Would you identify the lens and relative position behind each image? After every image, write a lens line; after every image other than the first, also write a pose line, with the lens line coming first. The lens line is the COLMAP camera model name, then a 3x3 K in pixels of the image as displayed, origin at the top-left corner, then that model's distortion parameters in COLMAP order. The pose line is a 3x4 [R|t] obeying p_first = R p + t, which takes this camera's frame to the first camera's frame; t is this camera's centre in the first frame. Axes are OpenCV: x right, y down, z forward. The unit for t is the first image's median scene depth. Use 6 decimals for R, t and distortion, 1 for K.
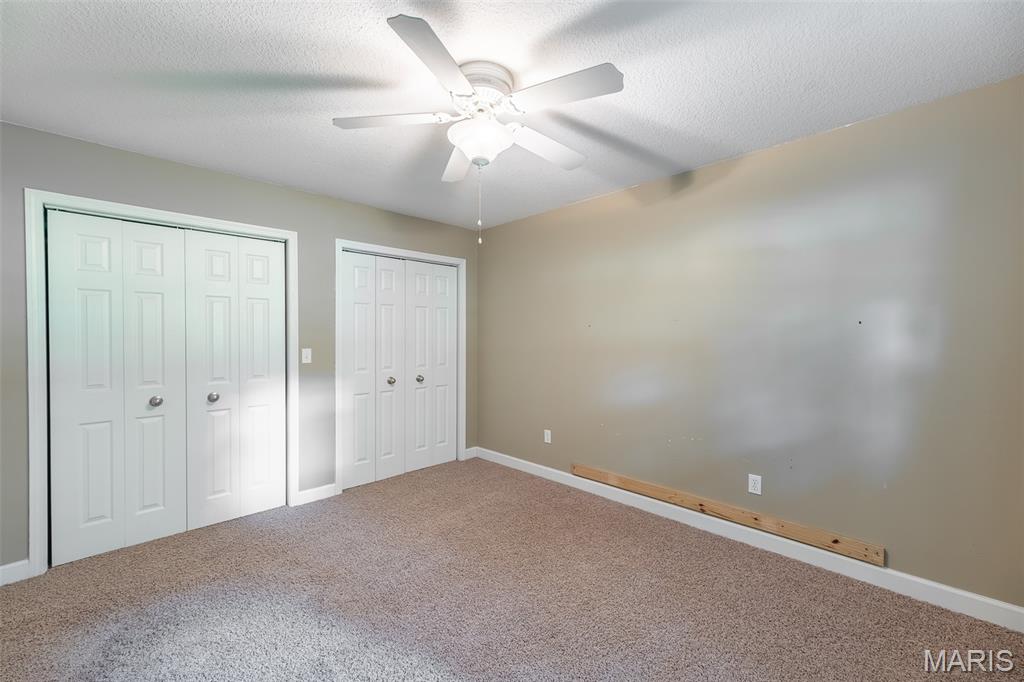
lens RADIAL K [[410.3, 0, 512.0], [0, 410.3, 341.0], [0, 0, 1]] dist [-0.000233, 0.000003]
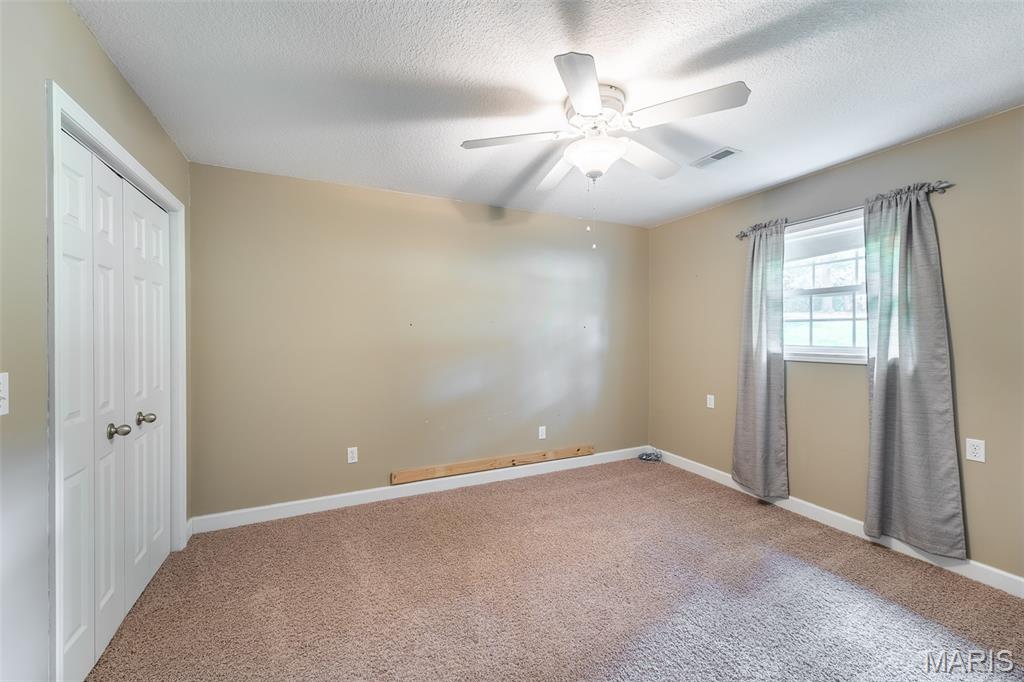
lens RADIAL K [[405.4, 0, 510.4], [0, 405.4, 339.4], [0, 0, 1]] dist [0.003293, -0.000031]
pose [[0.329063, -0.009949, 0.944255, -0.708577], [0.015917, 0.999861, 0.004988, -0.003039], [-0.944174, 0.013389, 0.329176, 0.510051]]
